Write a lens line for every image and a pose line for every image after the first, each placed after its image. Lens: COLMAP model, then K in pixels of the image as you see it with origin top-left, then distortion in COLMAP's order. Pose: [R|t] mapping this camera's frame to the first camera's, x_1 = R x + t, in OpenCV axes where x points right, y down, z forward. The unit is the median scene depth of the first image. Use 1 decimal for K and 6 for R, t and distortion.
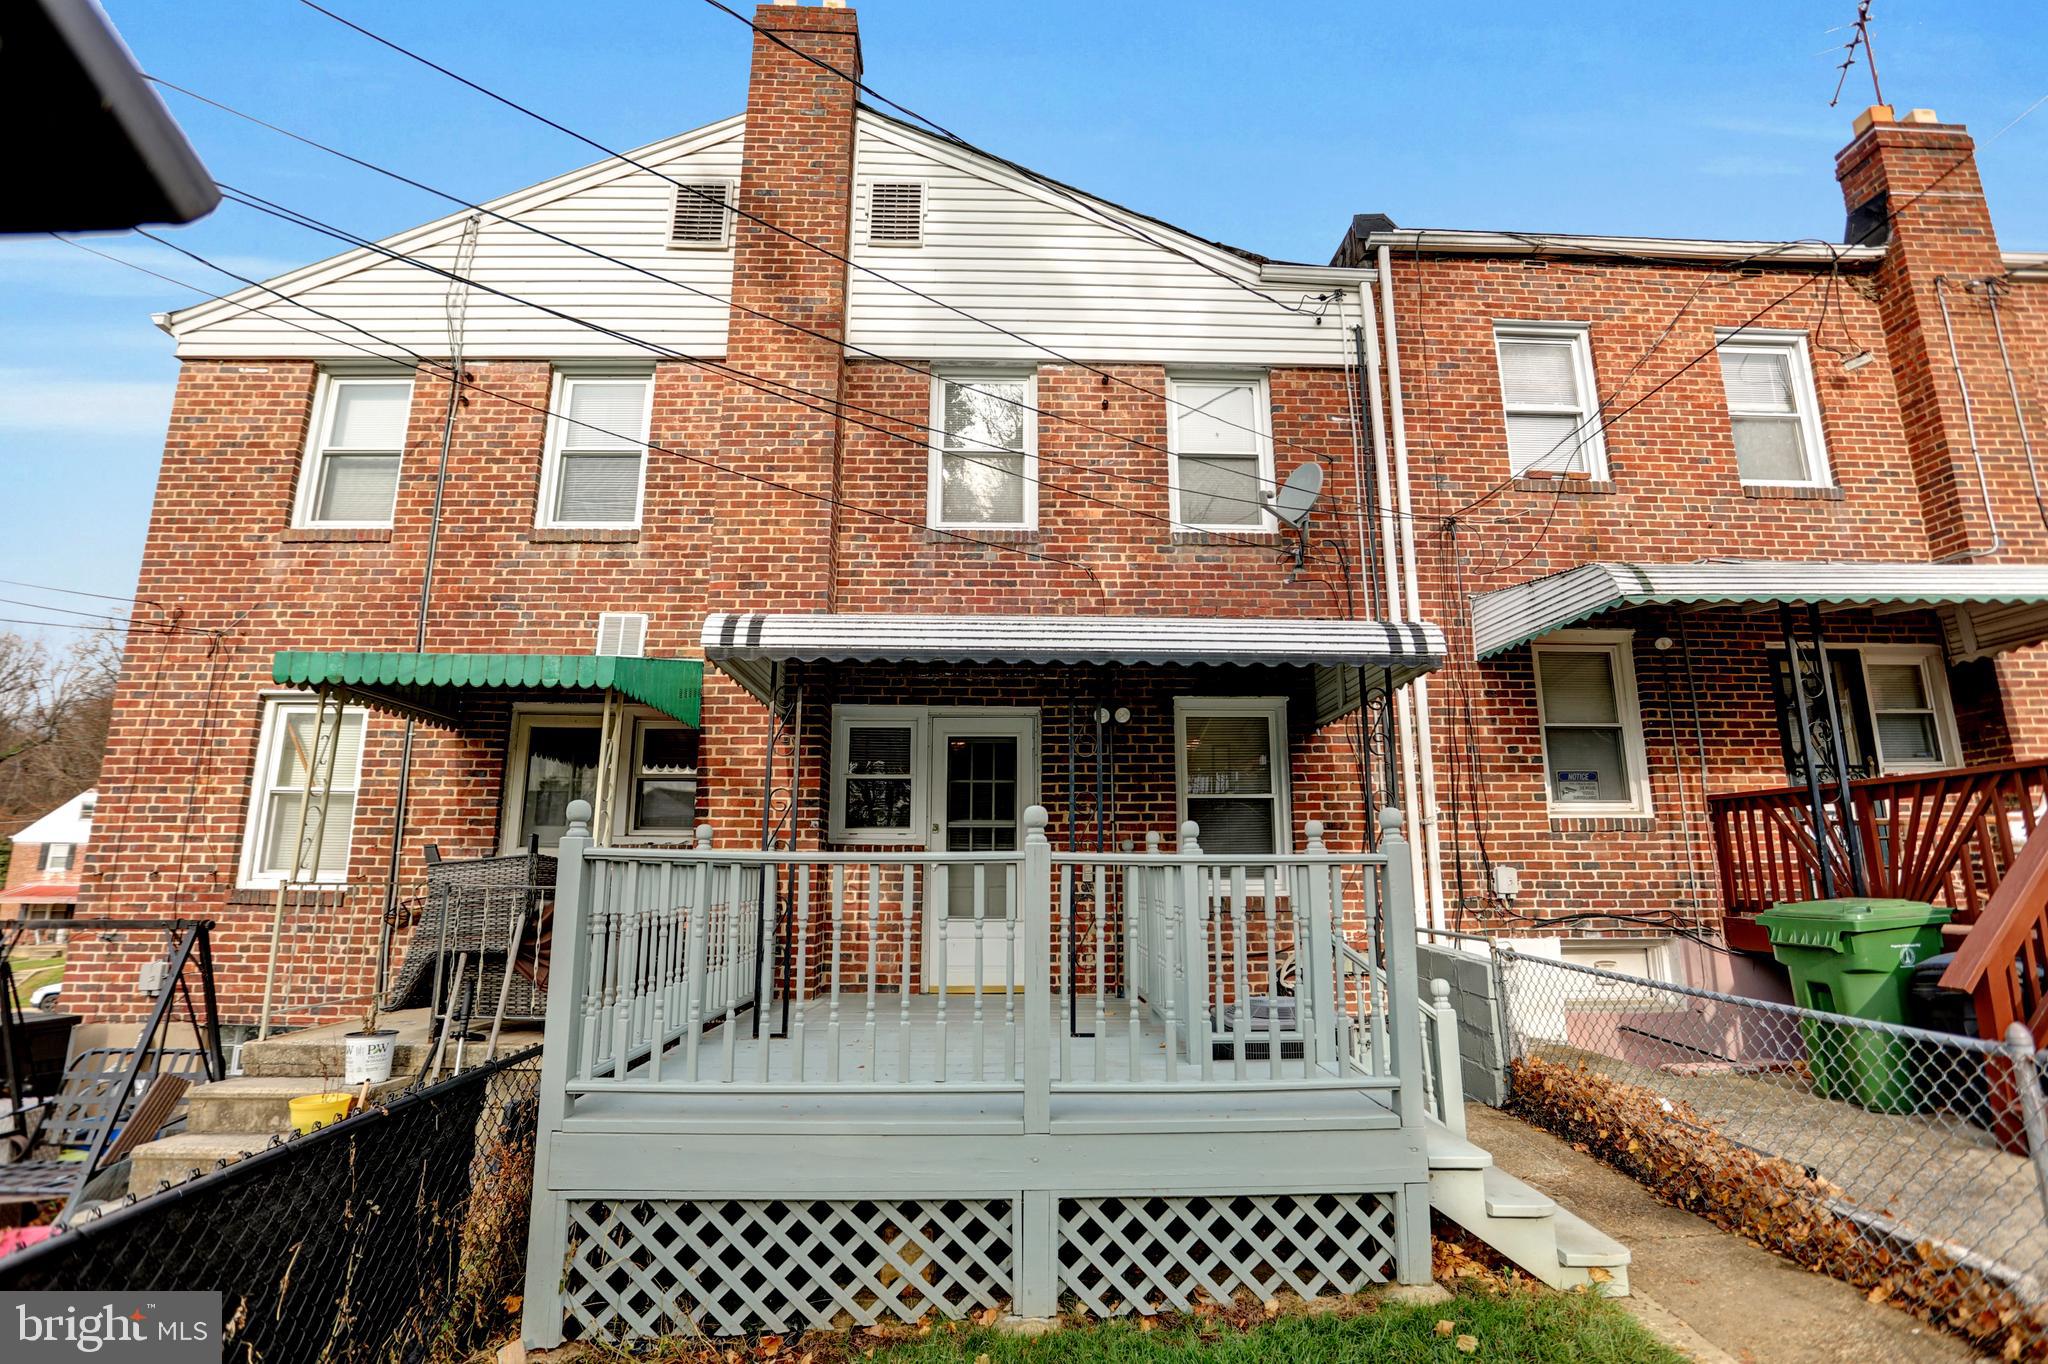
lens RADIAL K [[978.4, 0, 1021.8], [0, 978.4, 677.8], [0, 0, 1]] dist [-0.074707, 0.032217]
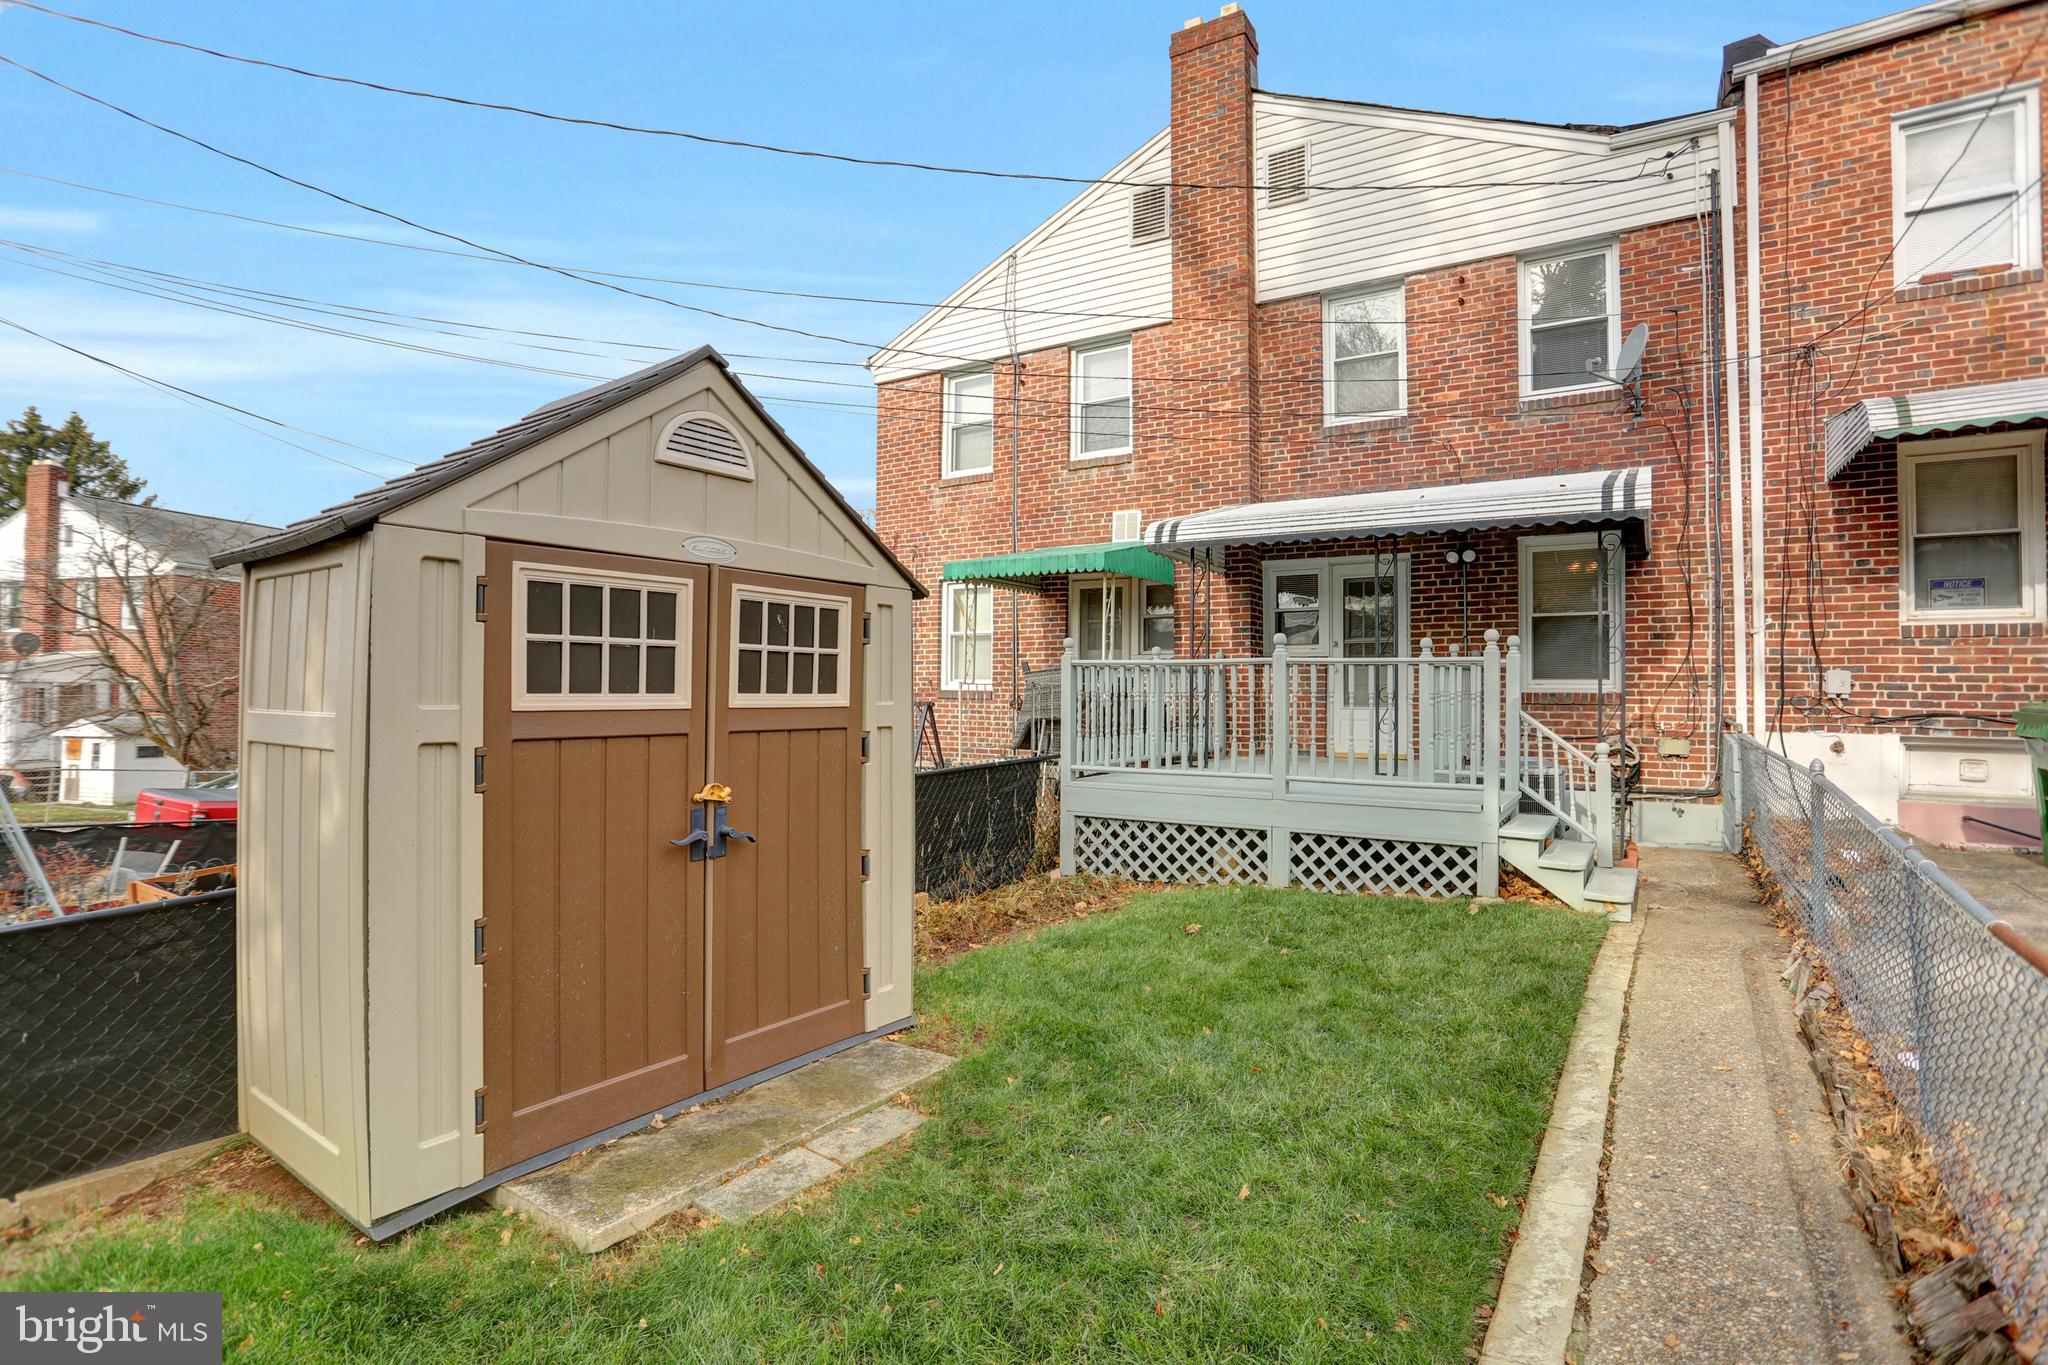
lens RADIAL K [[978.4, 0, 1021.8], [0, 978.4, 678.3], [0, 0, 1]] dist [-0.074707, 0.032217]
pose [[0.824529, -0.003976, -0.565806, 0.328927], [0.109303, 0.982259, 0.152381, -0.061357], [0.555162, -0.187487, 0.810335, -0.398368]]
